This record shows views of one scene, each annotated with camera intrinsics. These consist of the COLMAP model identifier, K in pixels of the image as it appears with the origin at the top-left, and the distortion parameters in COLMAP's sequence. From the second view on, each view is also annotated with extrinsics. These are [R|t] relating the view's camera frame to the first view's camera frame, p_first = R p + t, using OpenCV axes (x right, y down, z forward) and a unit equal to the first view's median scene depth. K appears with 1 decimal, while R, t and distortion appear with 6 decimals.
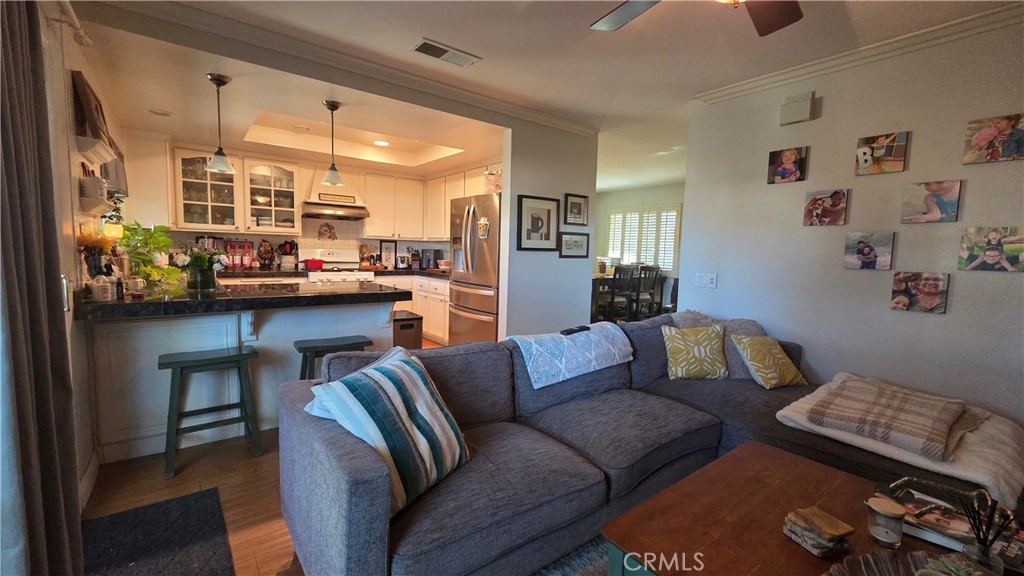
lens RADIAL K [[417.7, 0, 511.2], [0, 417.7, 289.6], [0, 0, 1]] dist [0.000263, -0.000044]
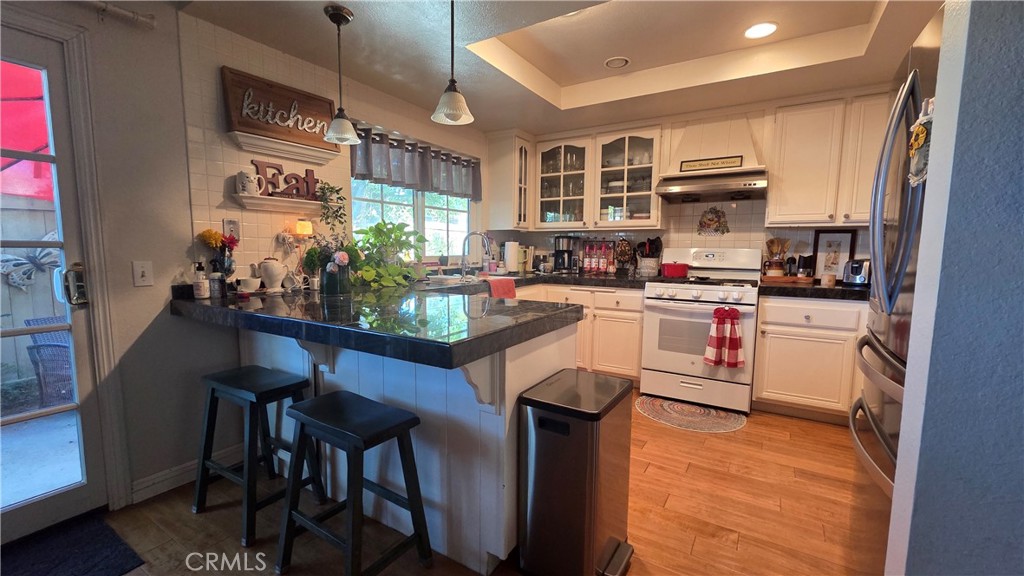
lens RADIAL K [[417.7, 0, 515.0], [0, 417.7, 288.5], [0, 0, 1]] dist [0.000263, -0.000044]
pose [[0.344108, 0.065012, -0.936677, 0.078018], [-0.083235, 0.995785, 0.038536, -0.042249], [0.935233, 0.064704, 0.348069, 0.606017]]
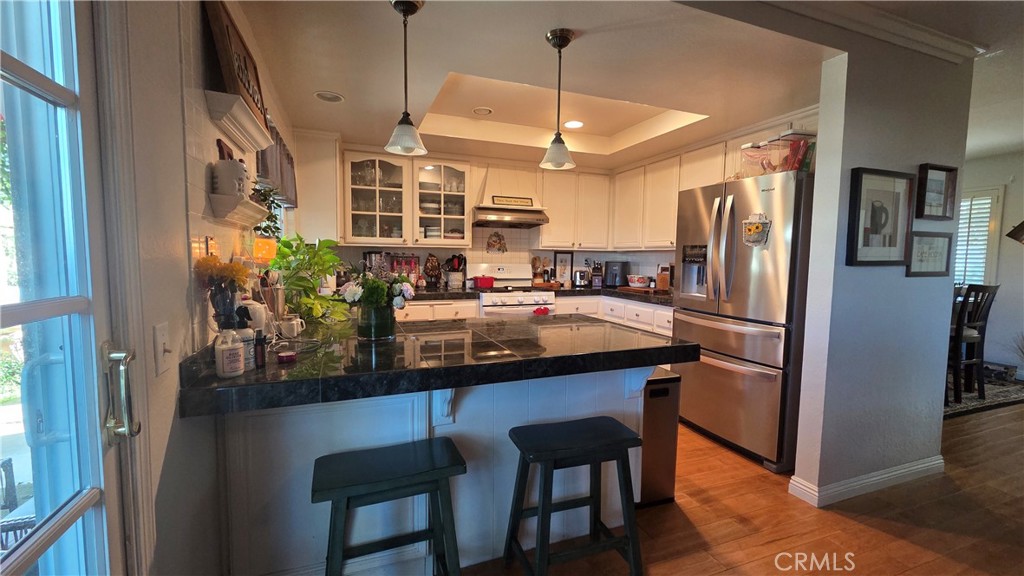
lens RADIAL K [[417.7, 0, 513.9], [0, 417.7, 287.1], [0, 0, 1]] dist [0.000263, -0.000044]
pose [[0.959025, 0.003873, -0.283295, -0.208512], [-0.011115, 0.999651, -0.023959, -0.036878], [0.283104, 0.026126, 0.958733, 0.259222]]
